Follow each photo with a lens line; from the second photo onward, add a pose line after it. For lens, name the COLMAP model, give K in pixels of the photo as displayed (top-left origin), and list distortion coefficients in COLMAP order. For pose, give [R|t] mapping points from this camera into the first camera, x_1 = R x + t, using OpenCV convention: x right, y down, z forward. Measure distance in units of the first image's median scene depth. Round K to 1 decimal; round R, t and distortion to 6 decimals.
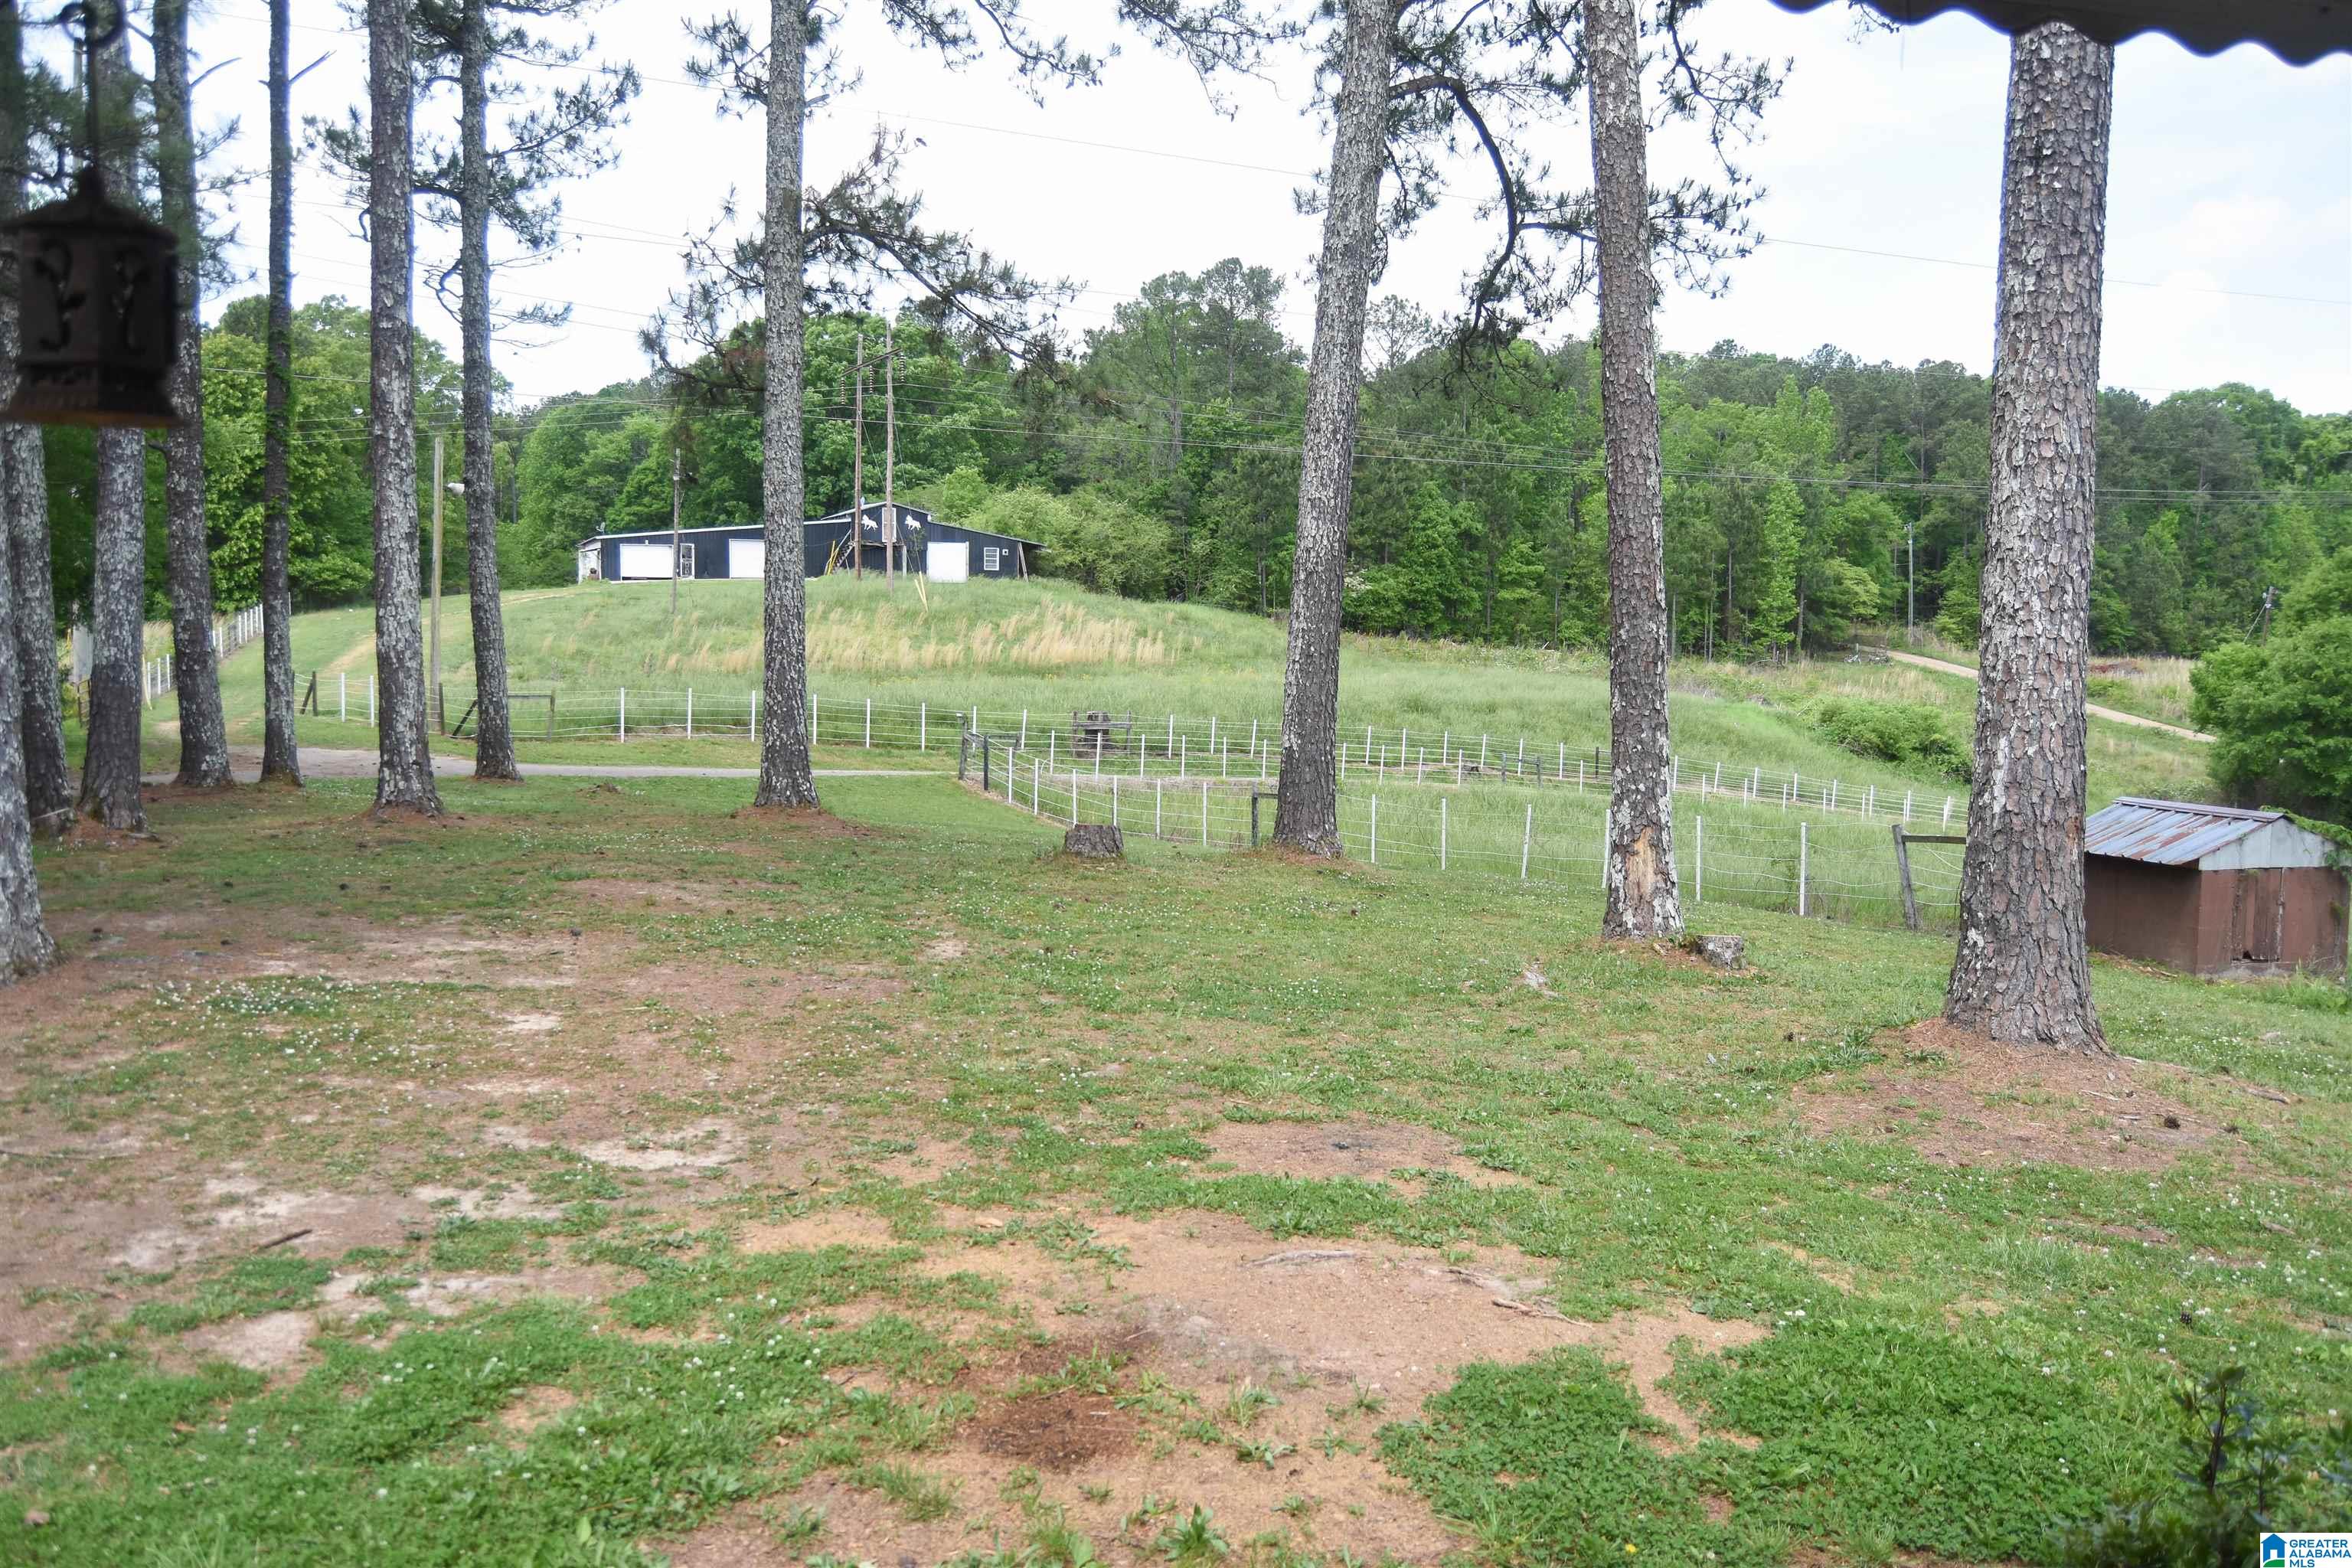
lens RADIAL K [[1963.7, 0, 1176.0], [0, 1963.7, 784.0], [0, 0, 1]] dist [-0.098617, 0.052002]
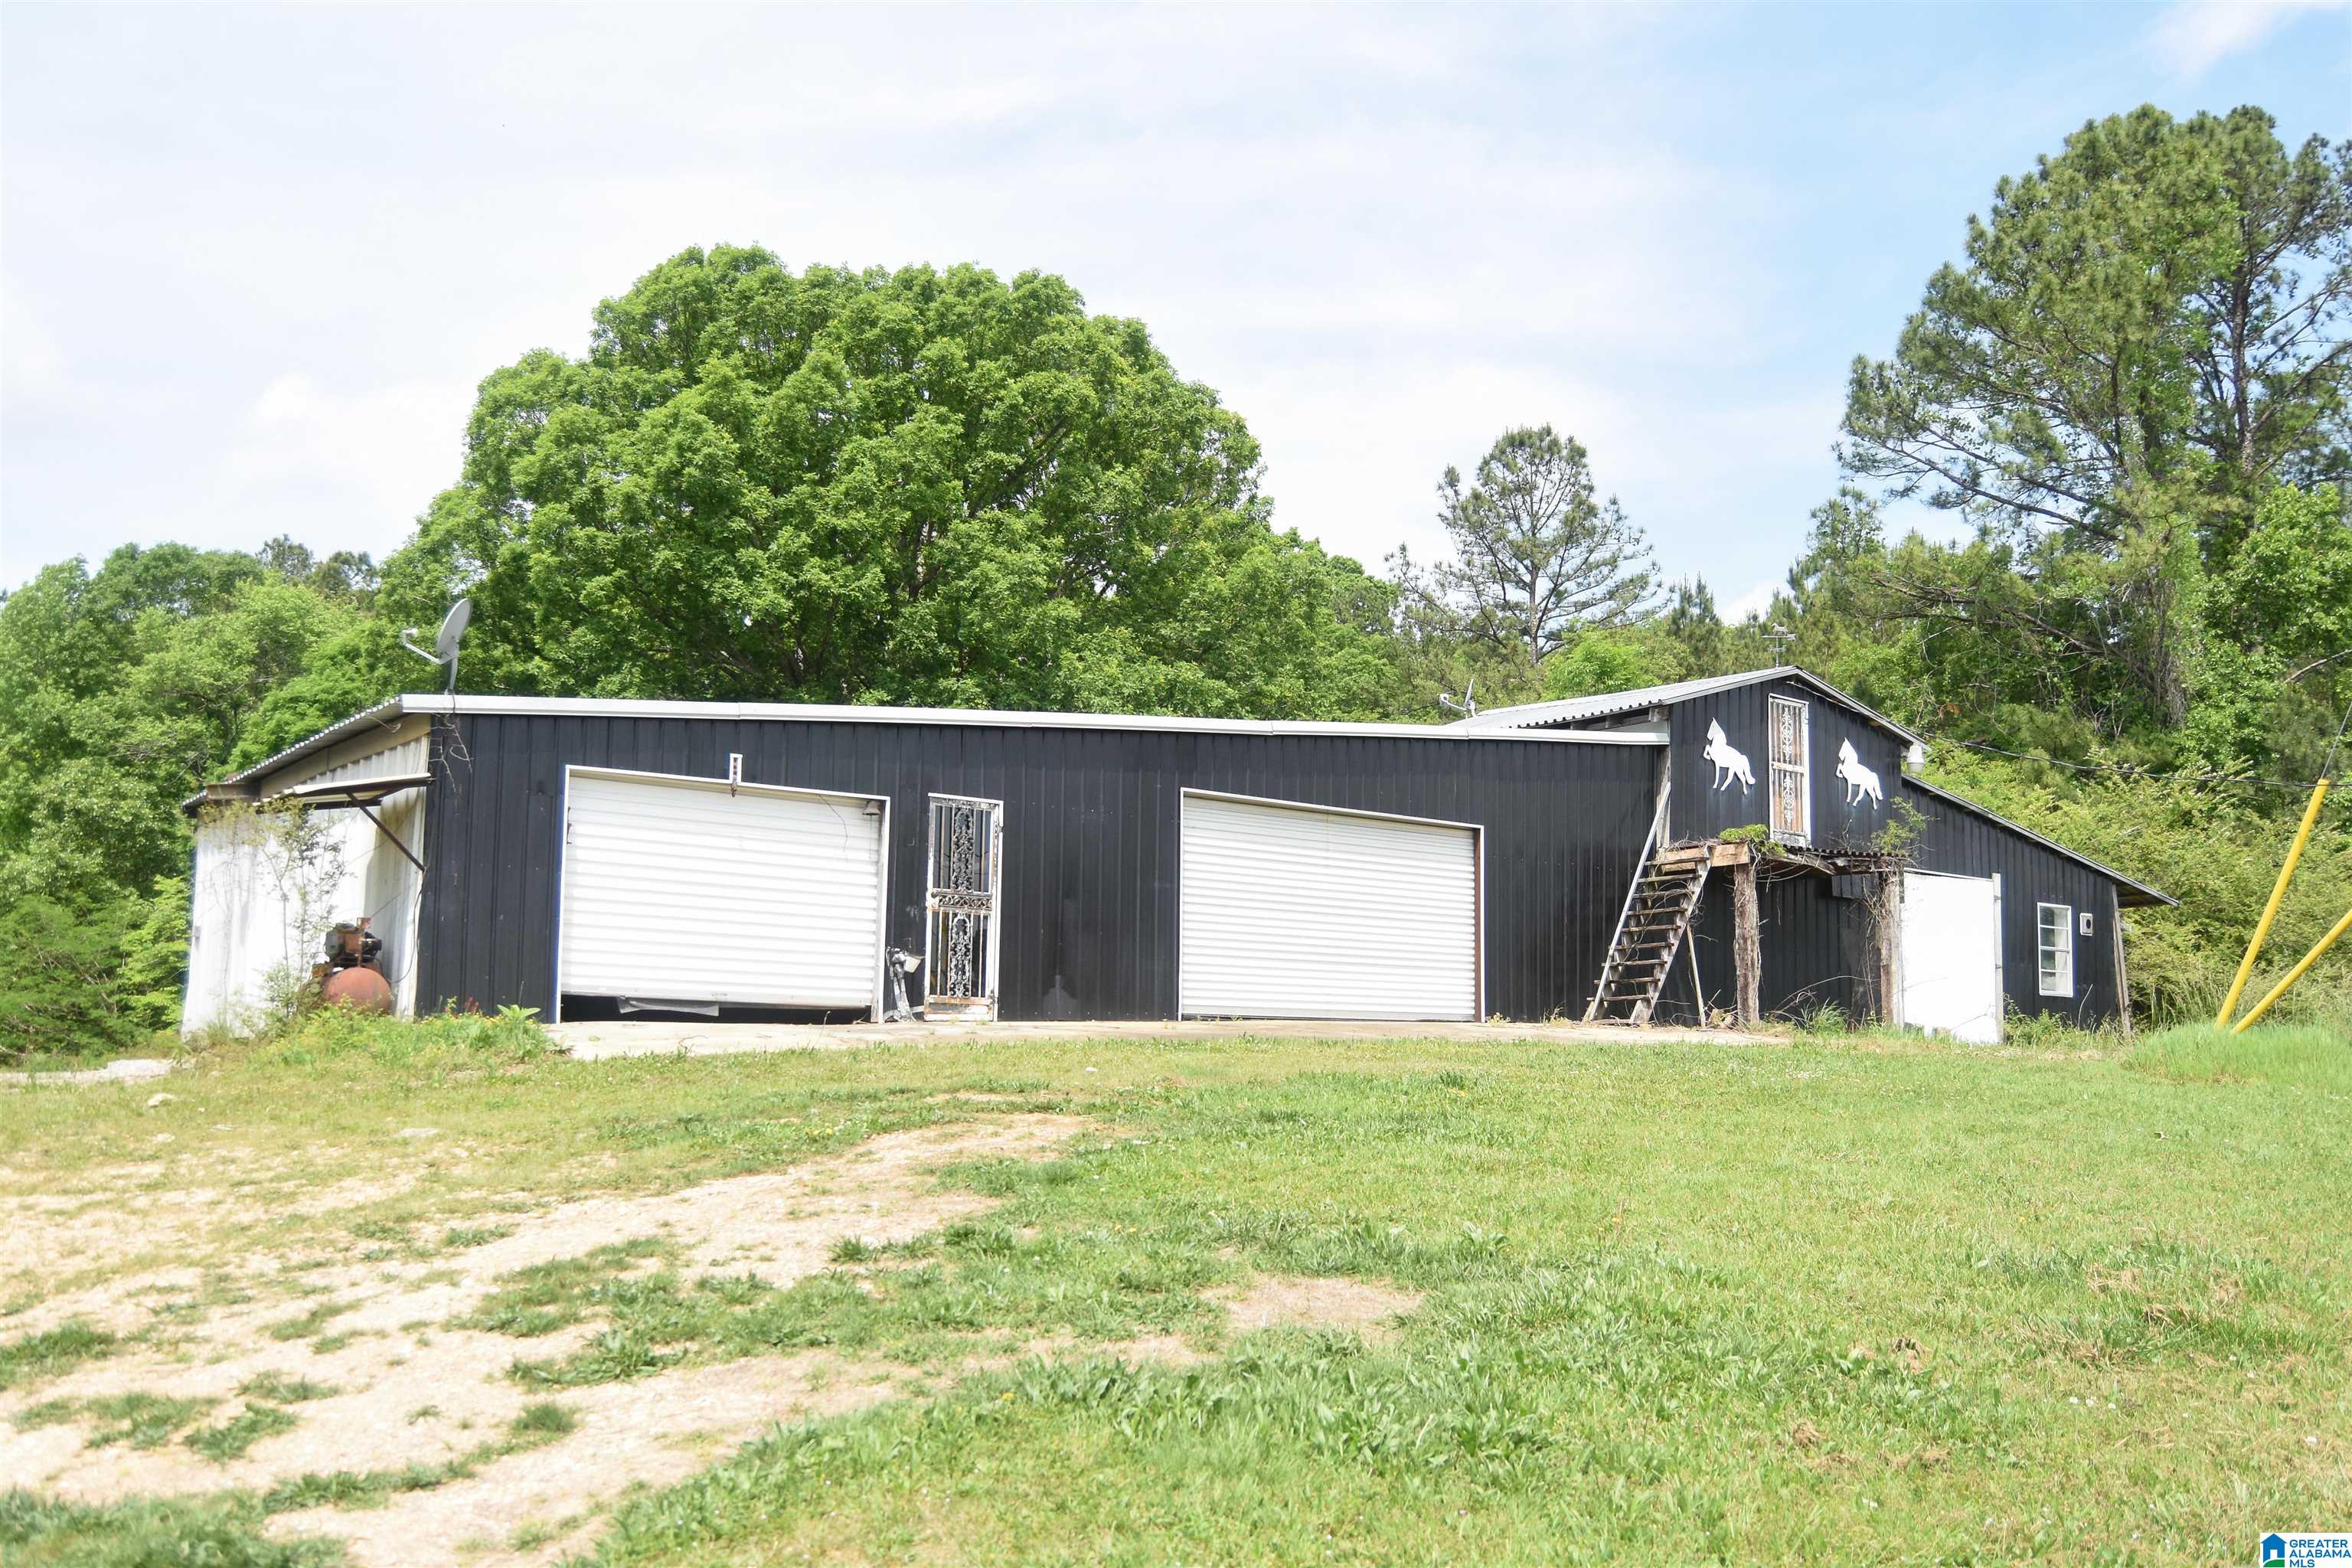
lens RADIAL K [[1870.2, 0, 1182.7], [0, 1870.2, 790.8], [0, 0, 1]] dist [-0.101715, 0.050930]
pose [[0.965266, 0.042460, 0.257794, -0.238367], [0.011780, 0.978629, -0.205296, -0.080855], [-0.261002, 0.201202, 0.944138, 0.743934]]
